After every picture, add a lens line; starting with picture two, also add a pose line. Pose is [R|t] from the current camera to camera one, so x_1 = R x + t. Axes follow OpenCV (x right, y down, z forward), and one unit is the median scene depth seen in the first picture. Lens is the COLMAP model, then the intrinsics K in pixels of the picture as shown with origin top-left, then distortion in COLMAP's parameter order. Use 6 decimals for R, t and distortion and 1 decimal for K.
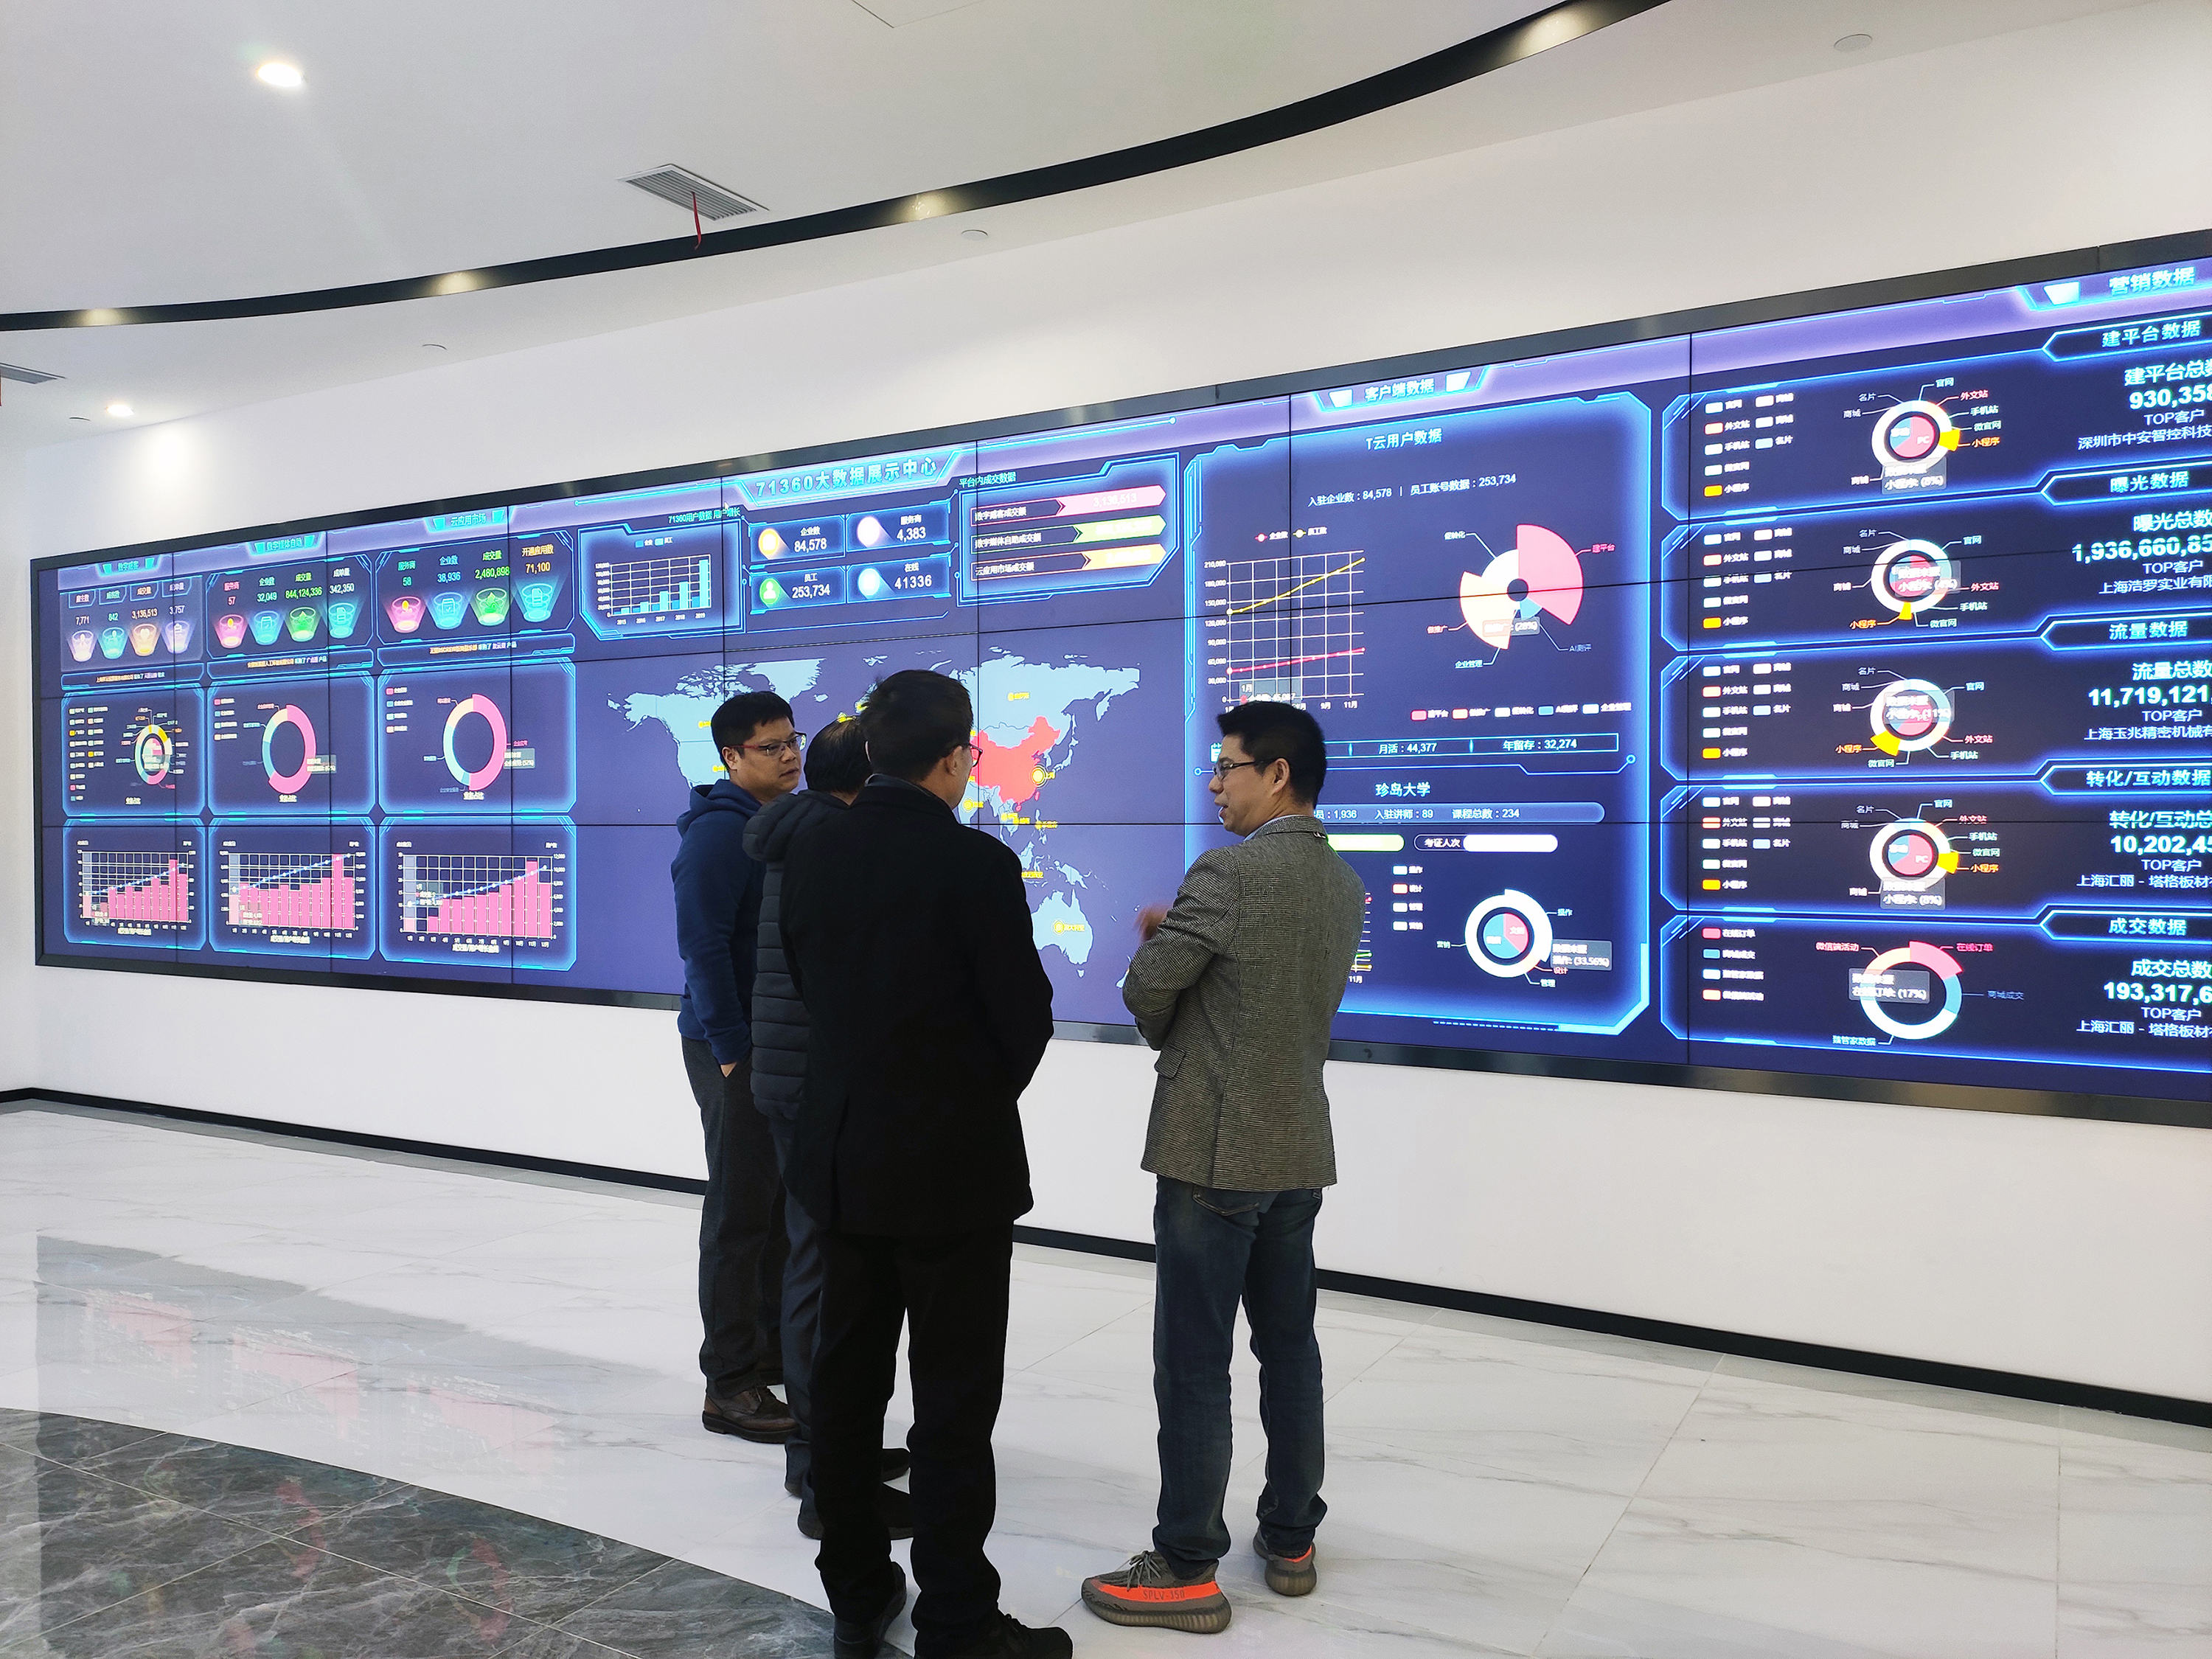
lens RADIAL K [[1621.9, 0, 1126.1], [0, 1621.9, 838.8], [0, 0, 1]] dist [0.073526, -0.083224]
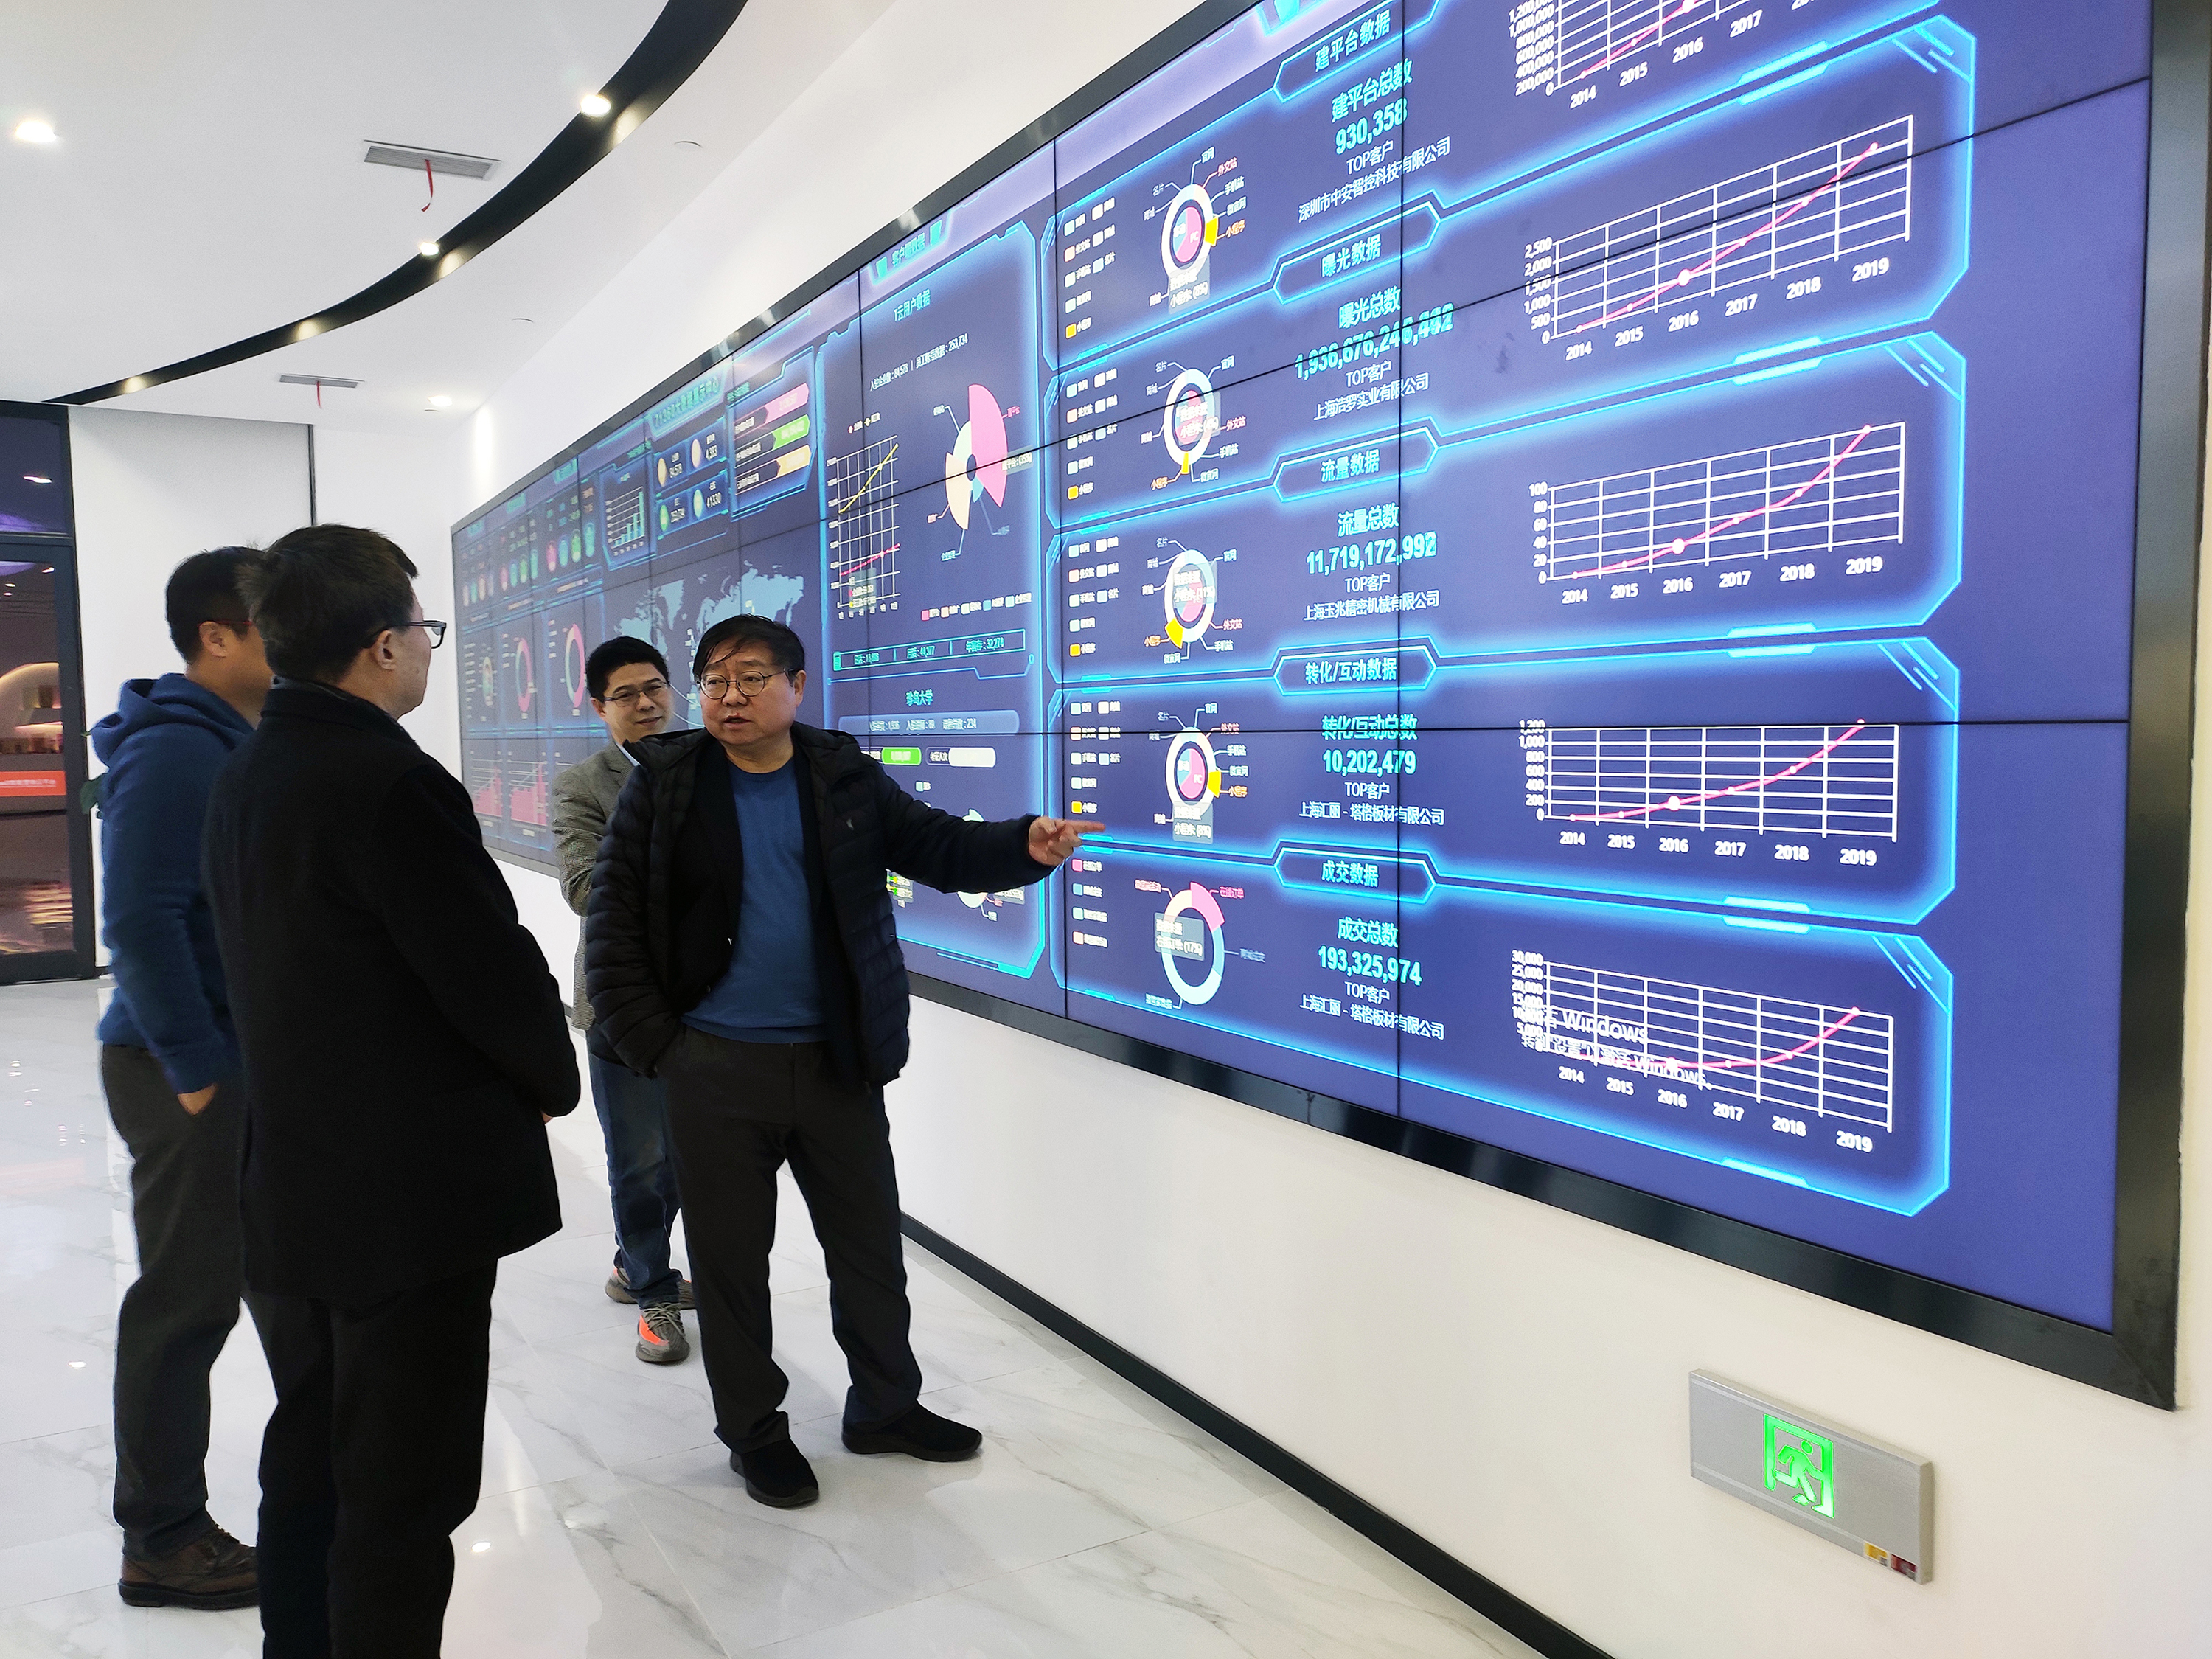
lens RADIAL K [[1621.9, 0, 1107.1], [0, 1621.9, 829.6], [0, 0, 1]] dist [0.073526, -0.083224]
pose [[0.876231, 0.022911, -0.481346, 0.670457], [0.001835, 0.998703, 0.050876, -0.002592], [0.481887, -0.045462, 0.875053, 0.239507]]
